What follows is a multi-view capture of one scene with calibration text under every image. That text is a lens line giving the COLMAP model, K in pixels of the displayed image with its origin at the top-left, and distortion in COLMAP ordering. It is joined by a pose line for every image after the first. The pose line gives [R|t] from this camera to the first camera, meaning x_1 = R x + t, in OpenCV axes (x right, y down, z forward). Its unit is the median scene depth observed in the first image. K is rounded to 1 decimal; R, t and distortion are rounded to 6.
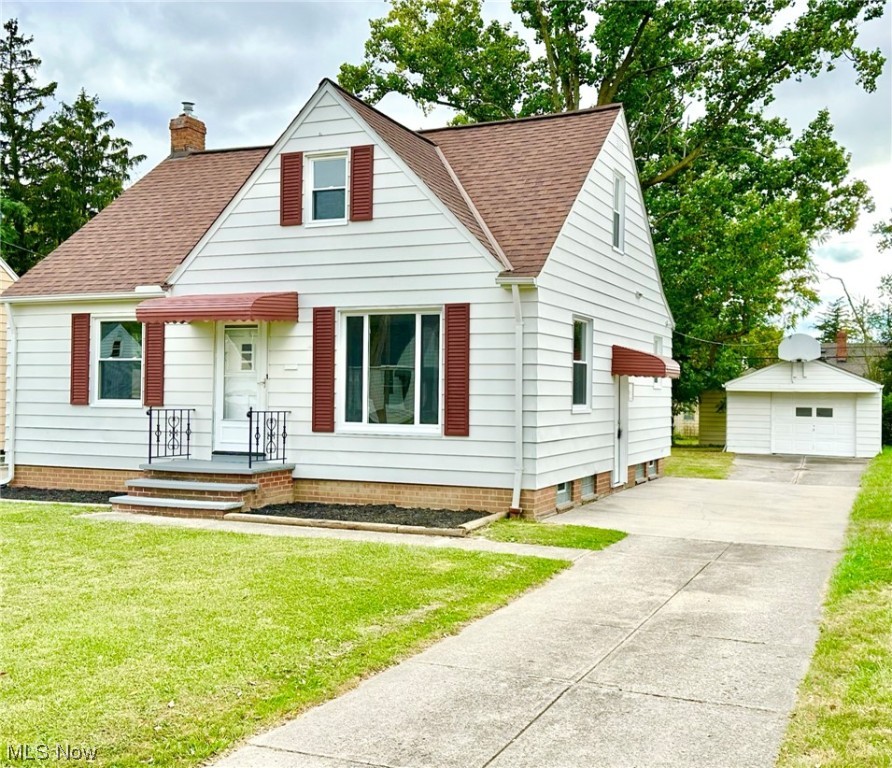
lens RADIAL K [[1025.8, 0, 446.1], [0, 1025.8, 381.1], [0, 0, 1]] dist [0.068083, 0.000000]
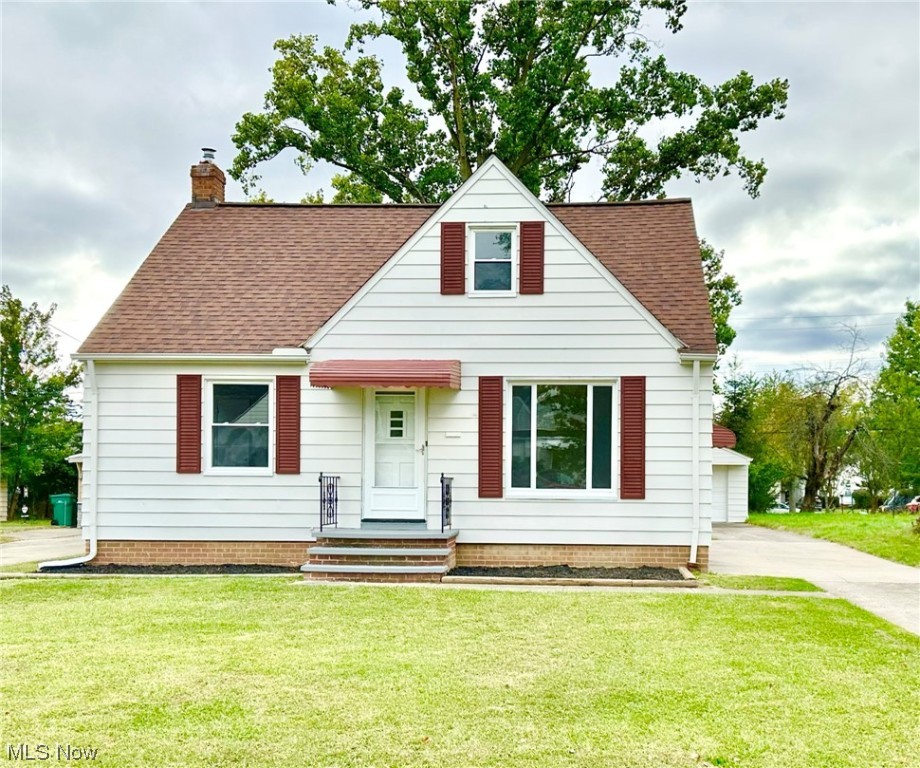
lens RADIAL K [[1086.0, 0, 473.3], [0, 1086.0, 473.7], [0, 0, 1]] dist [0.123064, 0.000000]
pose [[0.934513, -0.002316, 0.355921, -0.511212], [-0.001590, 0.999942, 0.010682, 0.013757], [-0.355925, -0.010549, 0.934455, -0.012150]]
